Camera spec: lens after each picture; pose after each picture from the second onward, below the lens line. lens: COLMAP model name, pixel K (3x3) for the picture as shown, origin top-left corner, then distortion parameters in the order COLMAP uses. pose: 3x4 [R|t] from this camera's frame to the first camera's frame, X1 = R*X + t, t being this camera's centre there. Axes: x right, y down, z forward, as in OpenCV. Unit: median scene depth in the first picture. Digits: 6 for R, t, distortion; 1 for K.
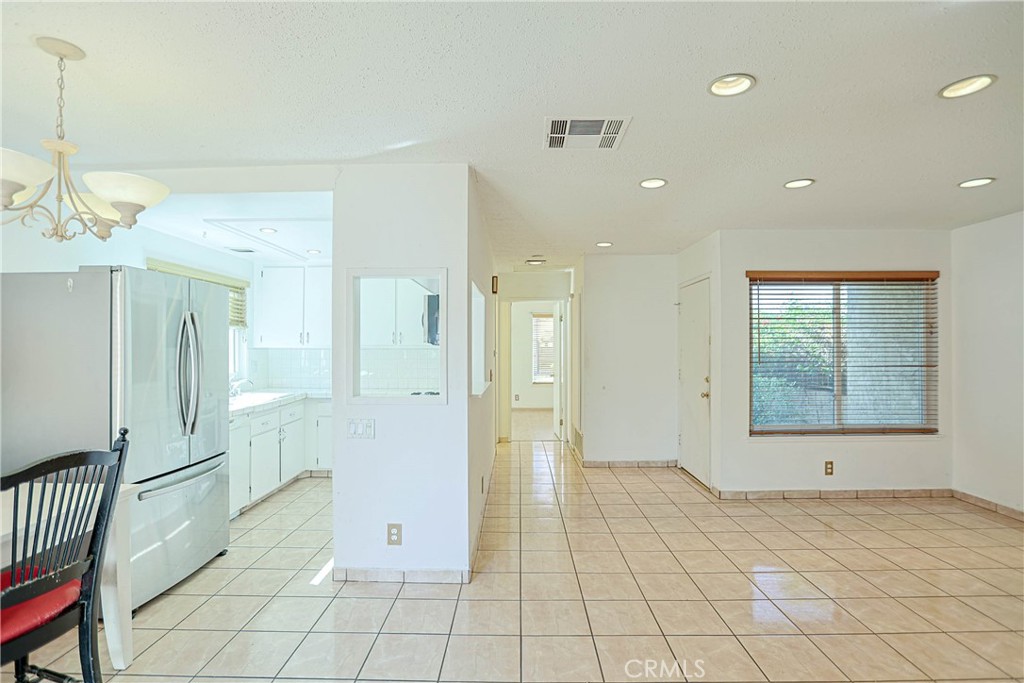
lens RADIAL K [[496.8, 0, 524.0], [0, 496.8, 341.8], [0, 0, 1]] dist [-0.055090, 0.019851]
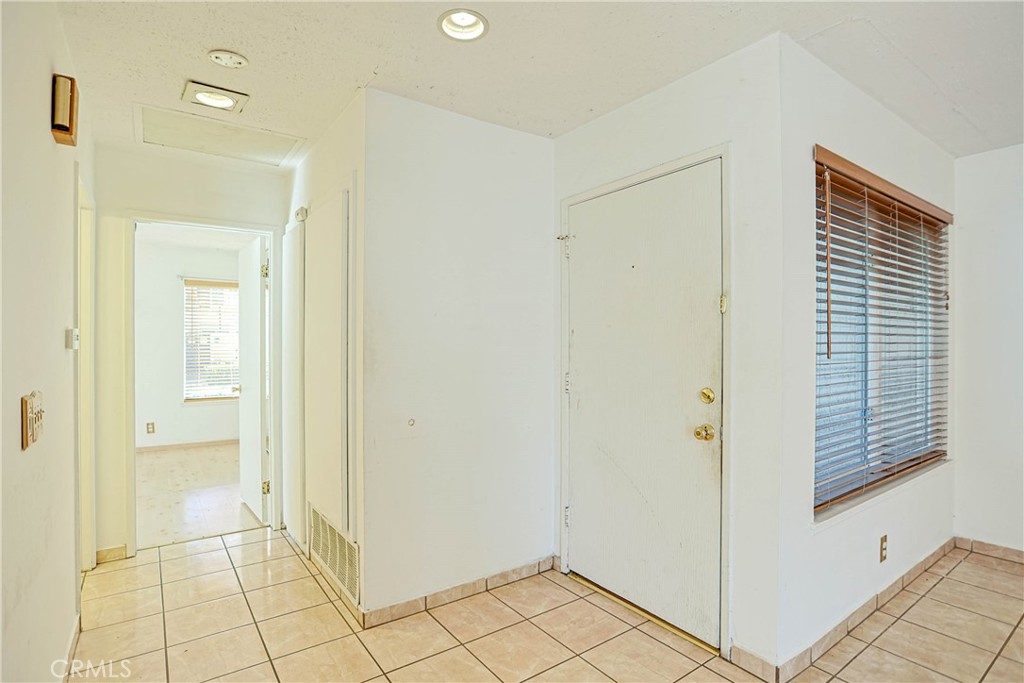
lens RADIAL K [[511.6, 0, 537.4], [0, 511.6, 346.3], [0, 0, 1]] dist [-0.025617, 0.000326]
pose [[0.801273, -0.000805, 0.598298, -0.012036], [-0.006582, 0.999927, 0.010161, 0.031883], [-0.598263, -0.012080, 0.801209, 0.775604]]
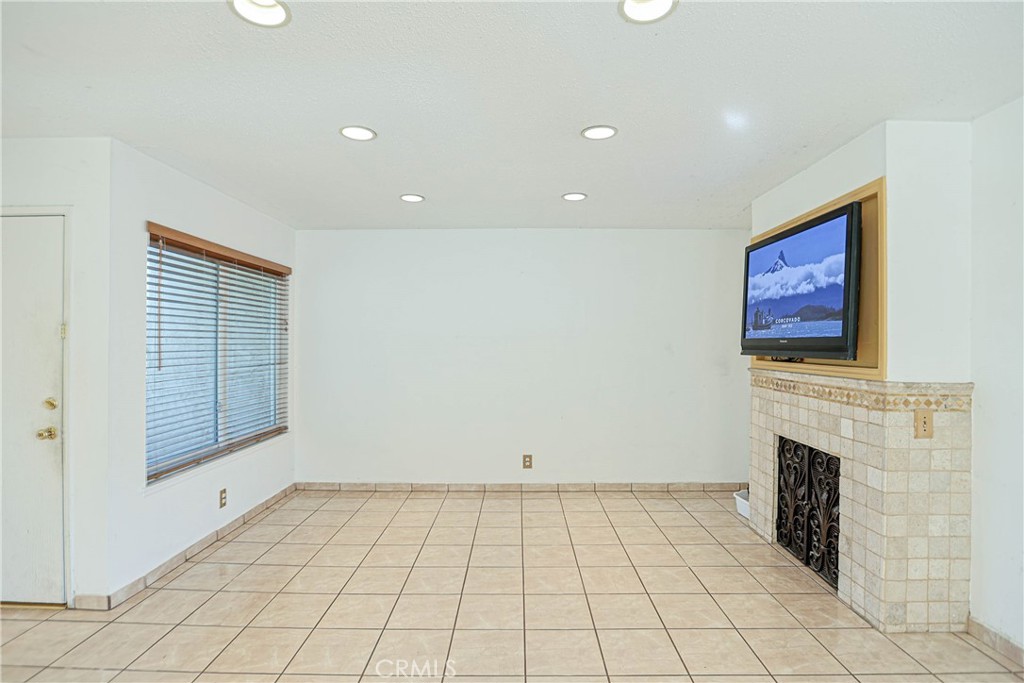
lens RADIAL K [[501.1, 0, 511.4], [0, 501.1, 345.1], [0, 0, 1]] dist [-0.057327, 0.022270]
pose [[0.020420, -0.000079, 0.999791, -0.151196], [-0.013115, 0.999914, 0.000347, 0.006617], [-0.999705, -0.013119, 0.020417, 0.514314]]
